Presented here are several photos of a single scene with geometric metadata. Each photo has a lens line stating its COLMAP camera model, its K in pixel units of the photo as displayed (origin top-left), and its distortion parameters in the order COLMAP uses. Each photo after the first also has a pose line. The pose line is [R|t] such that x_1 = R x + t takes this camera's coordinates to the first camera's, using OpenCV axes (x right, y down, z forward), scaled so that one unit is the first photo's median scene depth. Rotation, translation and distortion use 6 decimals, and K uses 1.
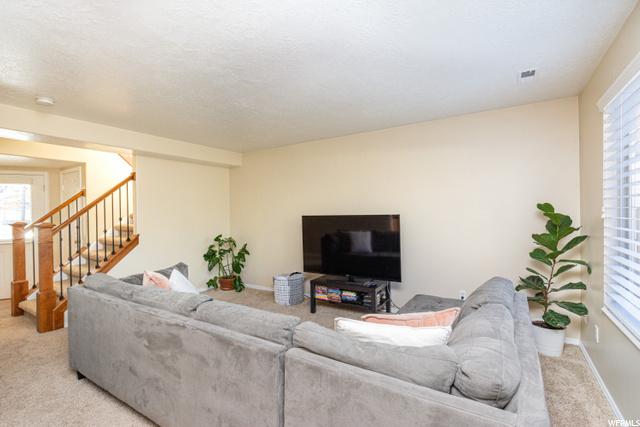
lens RADIAL K [[305.3, 0, 320.0], [0, 305.3, 213.5], [0, 0, 1]] dist [-0.002552, 0.000002]
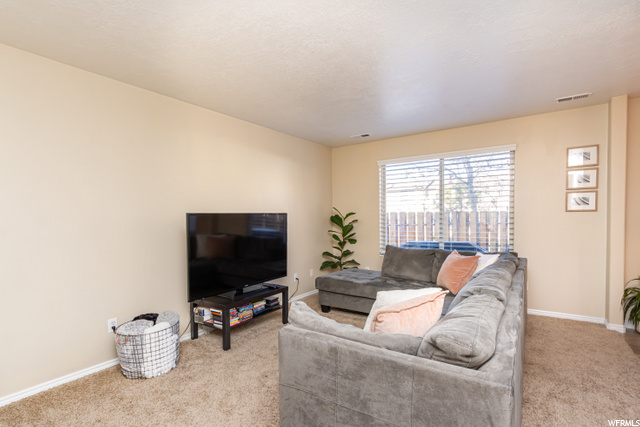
lens RADIAL K [[301.8, 0, 320.4], [0, 301.8, 231.9], [0, 0, 1]] dist [-0.044864, 0.000028]
pose [[0.056439, -0.036884, 0.997725, -0.712123], [0.019394, 0.999169, 0.035840, 0.031439], [-0.998218, 0.017328, 0.057107, 0.752173]]
